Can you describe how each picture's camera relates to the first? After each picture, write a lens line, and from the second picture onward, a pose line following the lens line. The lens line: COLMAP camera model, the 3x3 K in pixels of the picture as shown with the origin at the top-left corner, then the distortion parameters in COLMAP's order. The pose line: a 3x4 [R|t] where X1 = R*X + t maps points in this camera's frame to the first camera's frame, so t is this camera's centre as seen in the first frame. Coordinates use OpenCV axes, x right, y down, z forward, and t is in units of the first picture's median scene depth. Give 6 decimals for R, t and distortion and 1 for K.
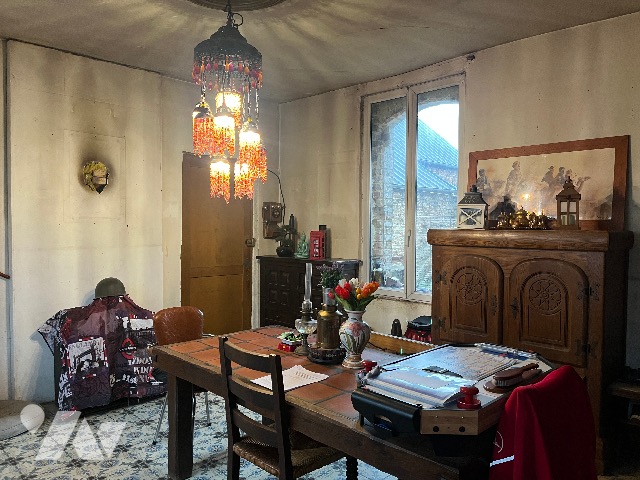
lens RADIAL K [[480.1, 0, 318.5], [0, 480.1, 242.0], [0, 0, 1]] dist [0.055276, -0.076167]
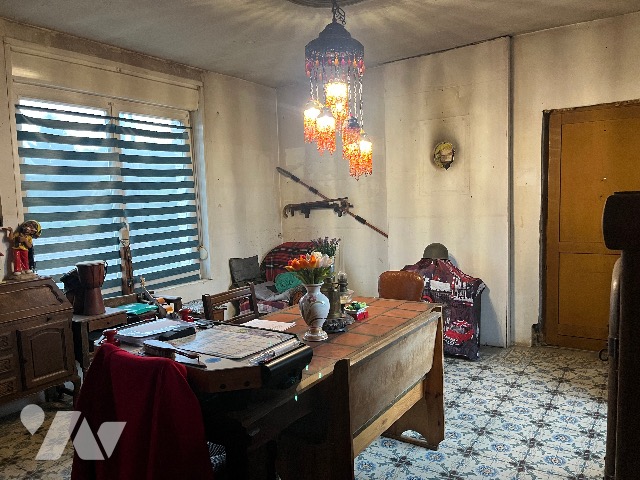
lens RADIAL K [[480.1, 0, 317.7], [0, 480.1, 238.9], [0, 0, 1]] dist [0.055276, -0.076167]
pose [[0.192066, 0.079853, -0.978128, 0.627959], [0.009064, 0.996497, 0.083132, -0.034637], [0.981340, -0.024832, 0.190669, 0.480972]]
